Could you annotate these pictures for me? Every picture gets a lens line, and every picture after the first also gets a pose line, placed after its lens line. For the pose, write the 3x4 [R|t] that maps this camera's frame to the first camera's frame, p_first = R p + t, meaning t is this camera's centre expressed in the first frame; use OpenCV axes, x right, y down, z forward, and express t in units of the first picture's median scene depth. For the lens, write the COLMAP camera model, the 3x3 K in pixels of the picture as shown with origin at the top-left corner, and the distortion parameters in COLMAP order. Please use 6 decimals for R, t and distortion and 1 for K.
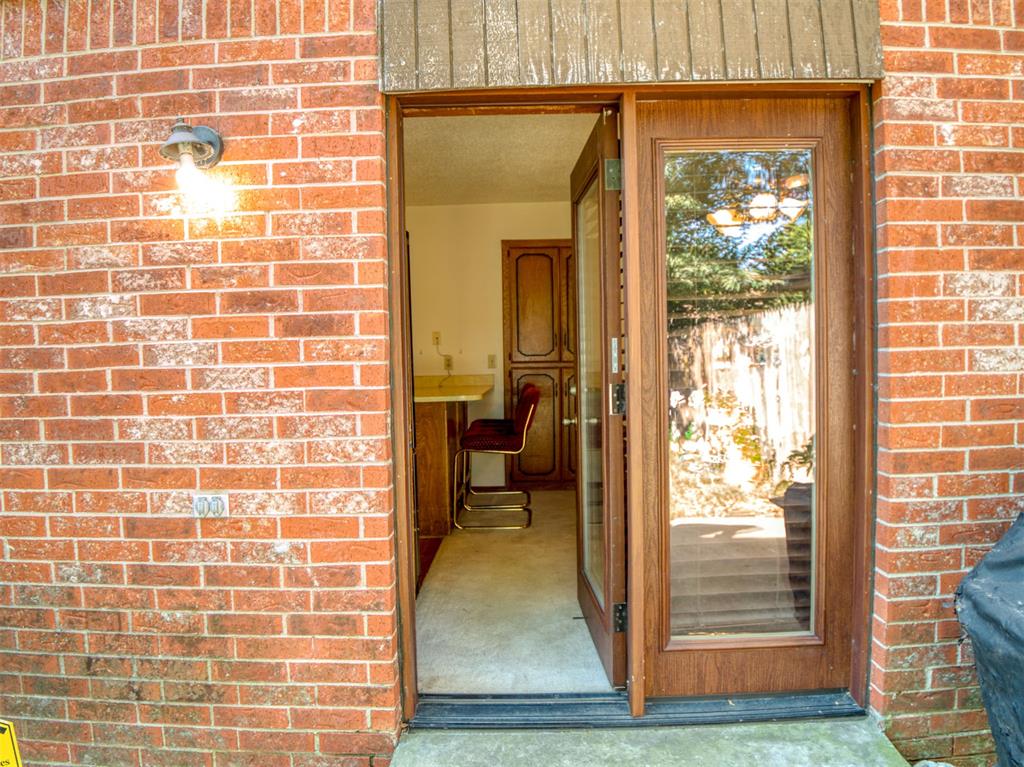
lens RADIAL K [[555.4, 0, 512.0], [0, 555.4, 383.4], [0, 0, 1]] dist [-0.049853, -0.009164]
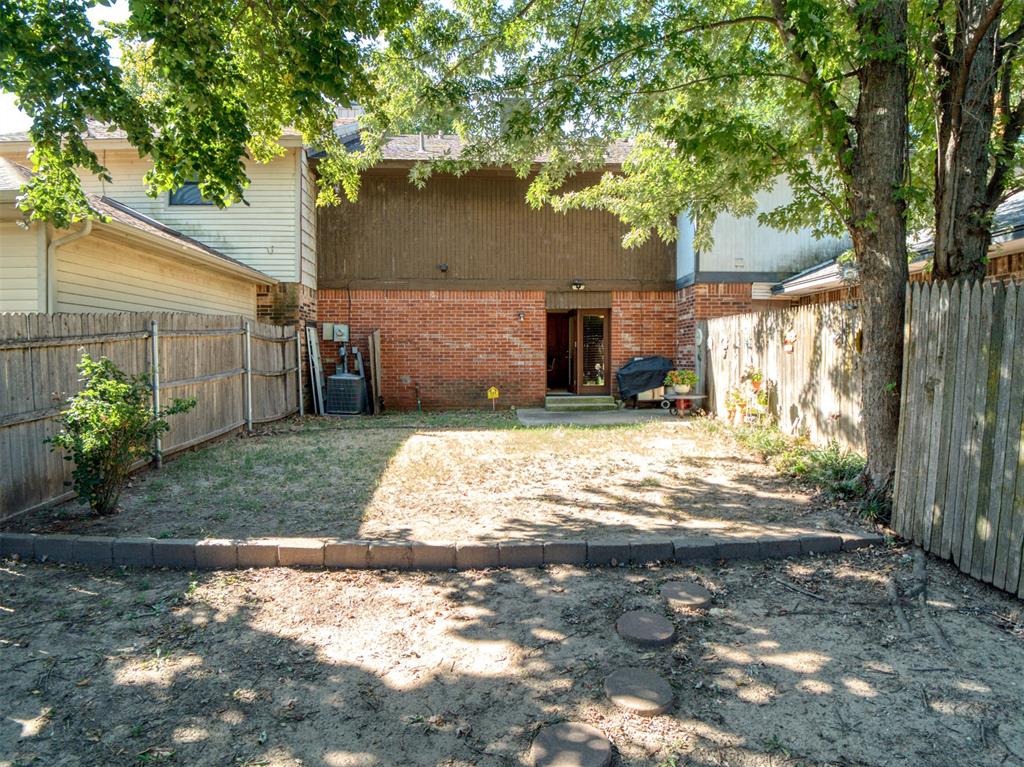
lens RADIAL K [[555.4, 0, 511.0], [0, 555.4, 388.2], [0, 0, 1]] dist [-0.049853, -0.009164]
pose [[0.997581, 0.016072, 0.067634, -1.198190], [-0.019362, 0.998647, 0.048269, 0.199218], [-0.066767, -0.049461, 0.996542, -6.547025]]
